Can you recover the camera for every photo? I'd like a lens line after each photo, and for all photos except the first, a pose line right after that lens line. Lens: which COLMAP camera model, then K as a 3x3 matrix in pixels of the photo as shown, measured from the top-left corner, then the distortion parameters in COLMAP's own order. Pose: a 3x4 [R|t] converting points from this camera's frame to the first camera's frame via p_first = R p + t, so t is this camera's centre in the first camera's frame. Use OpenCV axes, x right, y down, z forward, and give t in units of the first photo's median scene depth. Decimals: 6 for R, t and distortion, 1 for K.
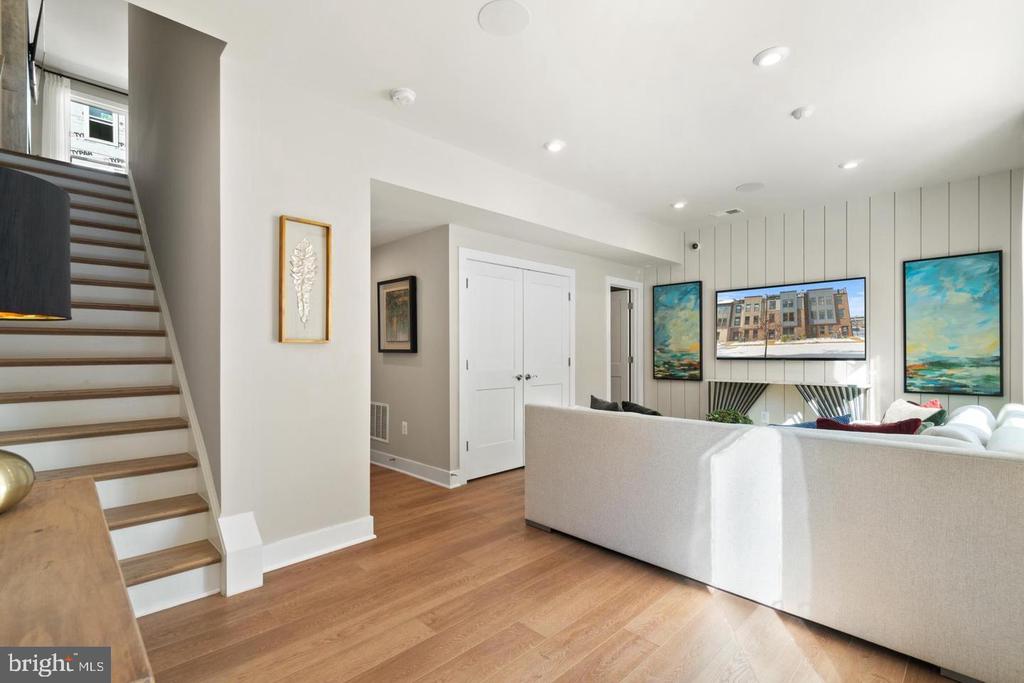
lens RADIAL K [[462.0, 0, 512.0], [0, 462.0, 341.5], [0, 0, 1]] dist [0.002836, 0.000237]
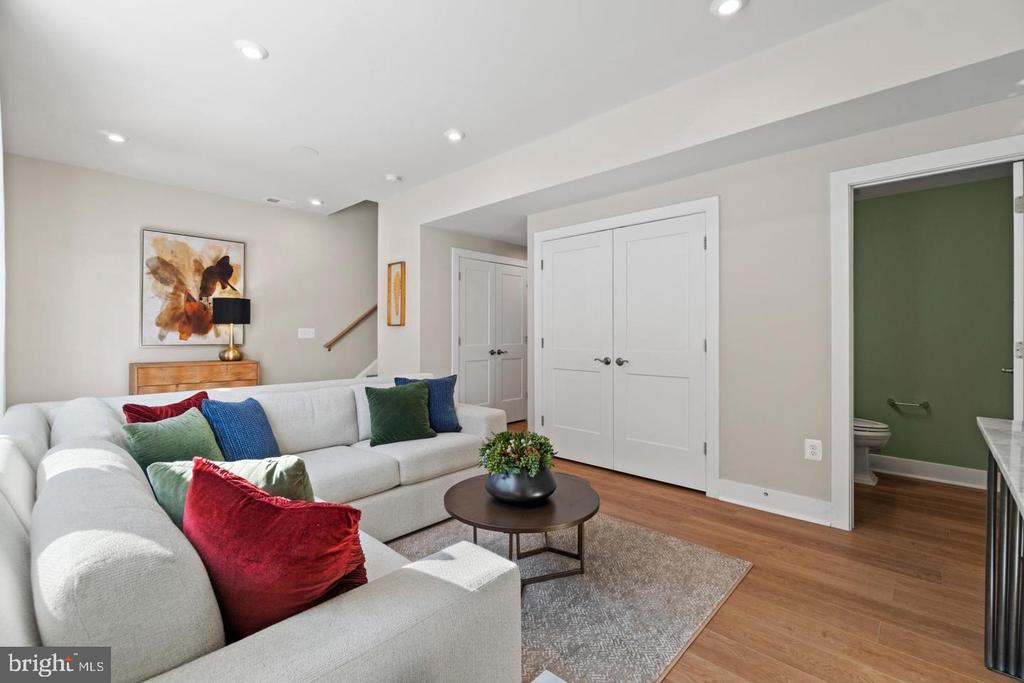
lens RADIAL K [[434.4, 0, 510.4], [0, 434.4, 331.8], [0, 0, 1]] dist [-0.000661, -0.000056]
pose [[0.038312, -0.005158, -0.999253, 0.786331], [0.024576, 0.999689, -0.004218, 0.023104], [0.998964, -0.024396, 0.038427, 0.789882]]
